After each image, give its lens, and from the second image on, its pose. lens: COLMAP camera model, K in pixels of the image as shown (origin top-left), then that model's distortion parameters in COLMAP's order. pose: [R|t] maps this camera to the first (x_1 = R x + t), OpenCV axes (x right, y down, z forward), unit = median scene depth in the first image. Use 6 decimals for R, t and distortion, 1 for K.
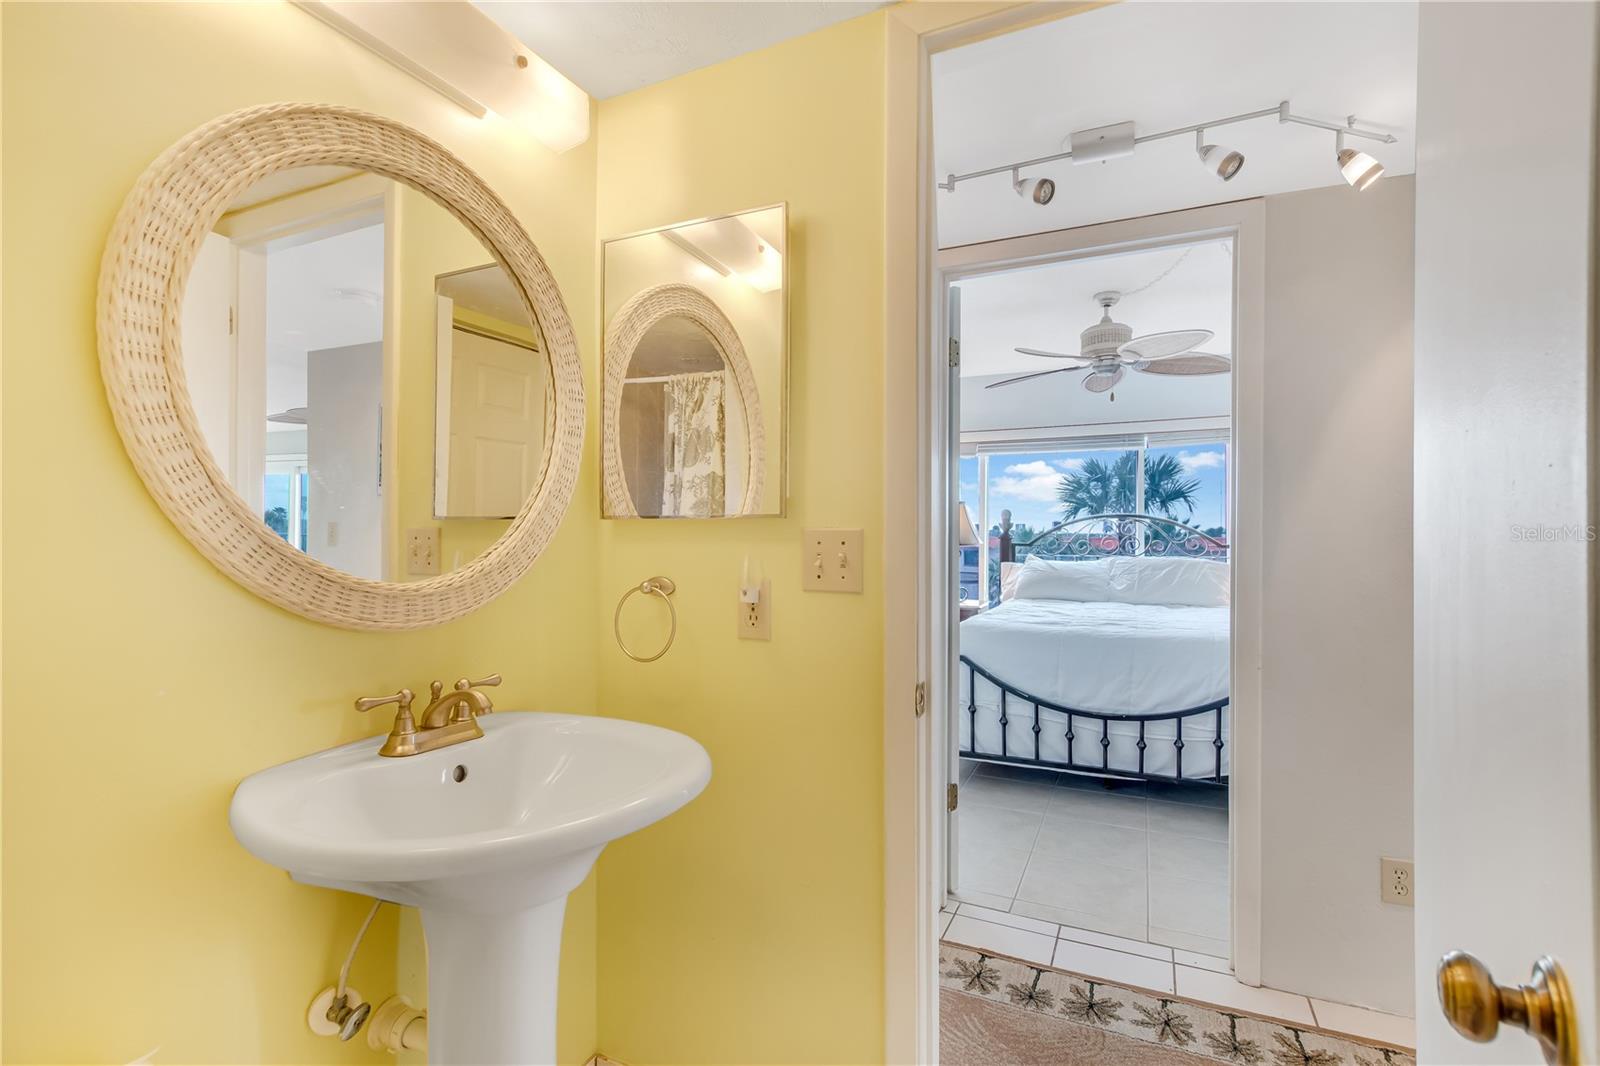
lens RADIAL K [[723.8, 0, 798.6], [0, 723.8, 534.9], [0, 0, 1]] dist [-0.028986, 0.000526]
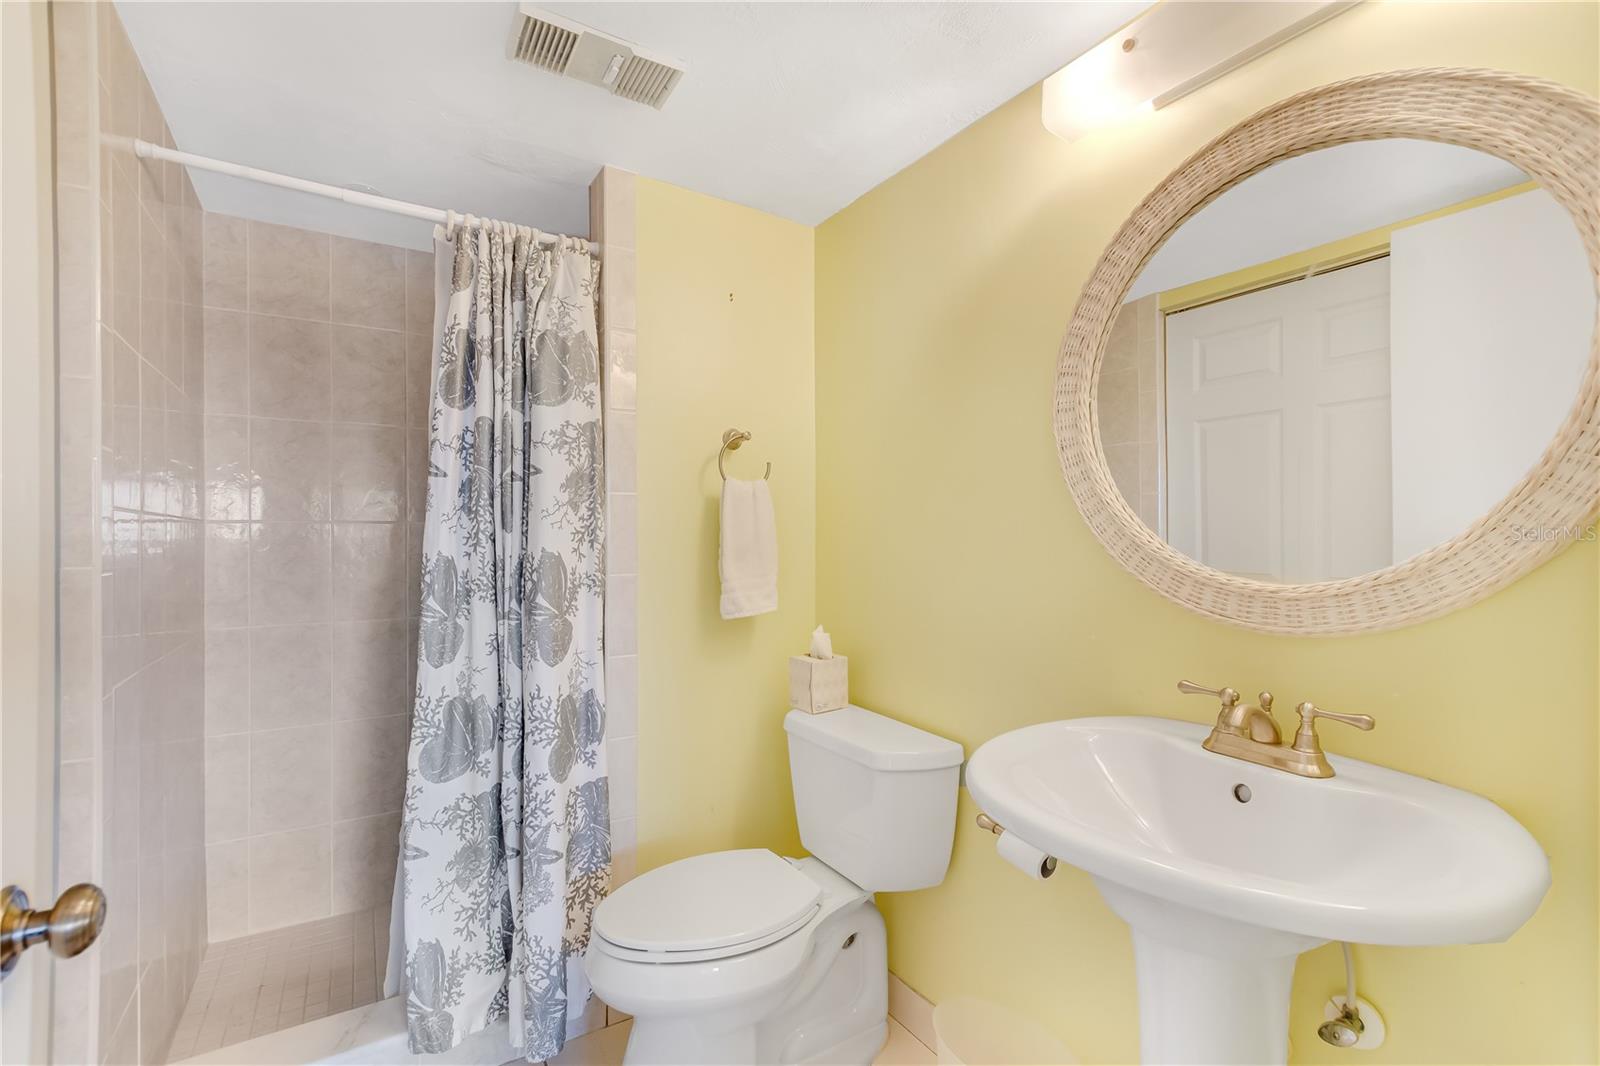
lens RADIAL K [[723.8, 0, 795.5], [0, 723.8, 540.6], [0, 0, 1]] dist [-0.028986, 0.000526]
pose [[-0.525212, -0.012471, -0.850880, 0.635279], [-0.000512, 0.999897, -0.014339, 0.025257], [0.850972, -0.007095, -0.525164, 1.036190]]
